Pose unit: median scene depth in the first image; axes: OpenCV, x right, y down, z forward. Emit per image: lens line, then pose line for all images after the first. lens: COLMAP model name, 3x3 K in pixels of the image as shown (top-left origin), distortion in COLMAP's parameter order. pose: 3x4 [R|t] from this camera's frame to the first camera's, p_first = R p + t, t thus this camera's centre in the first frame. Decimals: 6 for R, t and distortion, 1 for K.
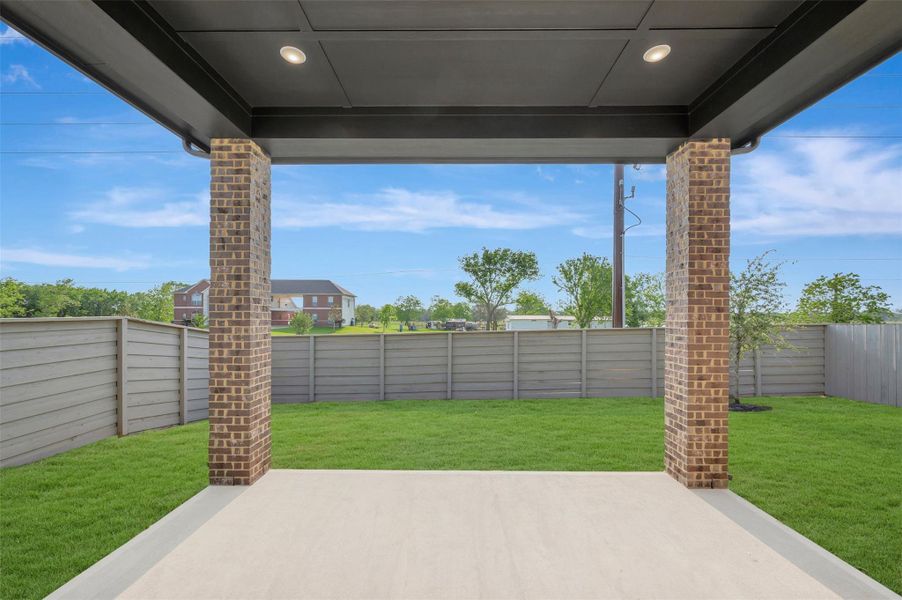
lens RADIAL K [[360.8, 0, 453.3], [0, 360.8, 318.9], [0, 0, 1]] dist [-0.000344, -0.000081]
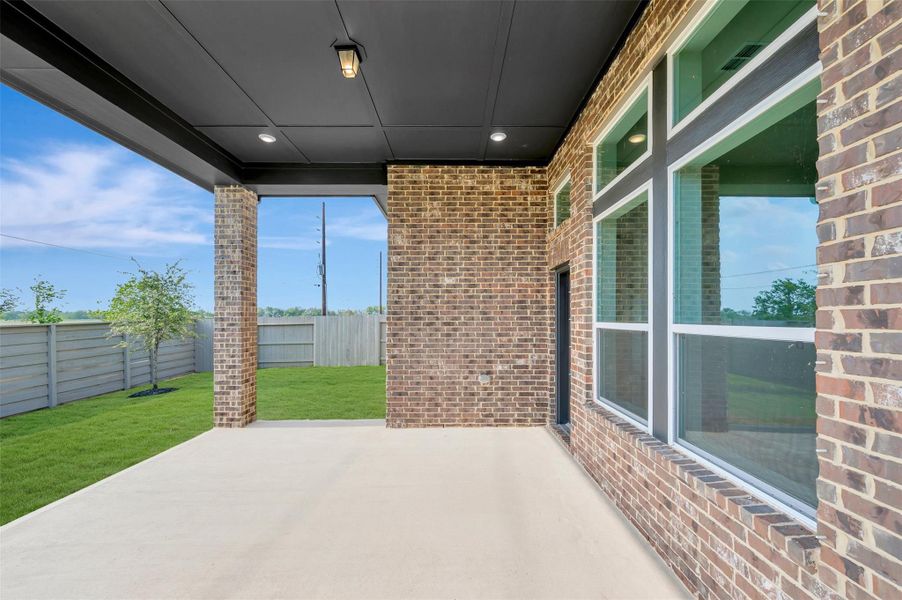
lens RADIAL K [[360.8, 0, 453.3], [0, 360.8, 318.9], [0, 0, 1]] dist [-0.000344, -0.000081]
pose [[-0.005932, -0.004691, 0.999971, -0.748127], [0.002907, 0.999985, 0.004708, 0.028777], [-0.999978, 0.002934, -0.005918, 0.154321]]
